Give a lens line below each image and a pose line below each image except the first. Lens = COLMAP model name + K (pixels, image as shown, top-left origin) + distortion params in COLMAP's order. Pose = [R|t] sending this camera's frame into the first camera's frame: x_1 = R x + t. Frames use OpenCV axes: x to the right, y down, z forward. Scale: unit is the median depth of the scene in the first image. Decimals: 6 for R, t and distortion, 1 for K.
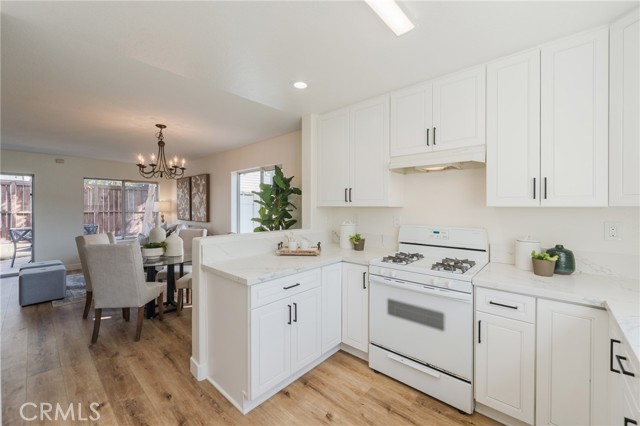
lens RADIAL K [[257.7, 0, 319.4], [0, 257.7, 207.2], [0, 0, 1]] dist [0.000129, -0.000594]
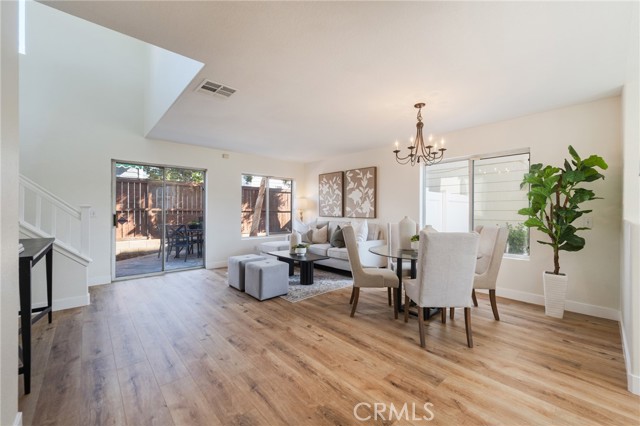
lens RADIAL K [[257.7, 0, 318.9], [0, 257.7, 210.3], [0, 0, 1]] dist [0.000129, -0.000594]
pose [[0.994469, 0.001686, -0.105021, -1.233887], [-0.002146, 0.999989, -0.004273, 0.077332], [0.105013, 0.004475, 0.994461, 0.105425]]
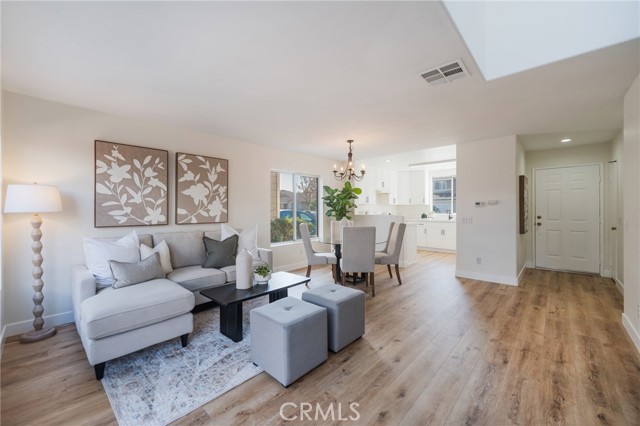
lens RADIAL K [[257.7, 0, 320.2], [0, 257.7, 210.0], [0, 0, 1]] dist [0.000129, -0.000594]
pose [[0.011521, -0.007500, 0.999906, -2.755892], [0.005120, 0.999959, 0.007442, 0.037750], [-0.999921, 0.005033, 0.011558, 1.627169]]
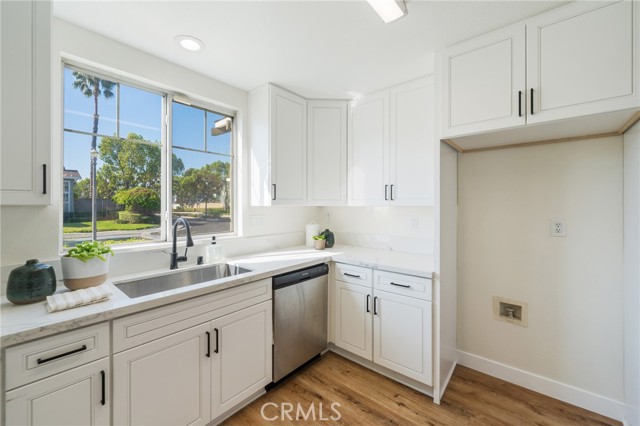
lens RADIAL K [[257.7, 0, 316.2], [0, 257.7, 207.0], [0, 0, 1]] dist [0.000129, -0.000594]
pose [[-0.999728, -0.000352, -0.023330, 0.061696], [-0.000542, 0.999967, 0.008150, 0.000312], [0.023326, 0.008161, -0.999695, 0.835032]]
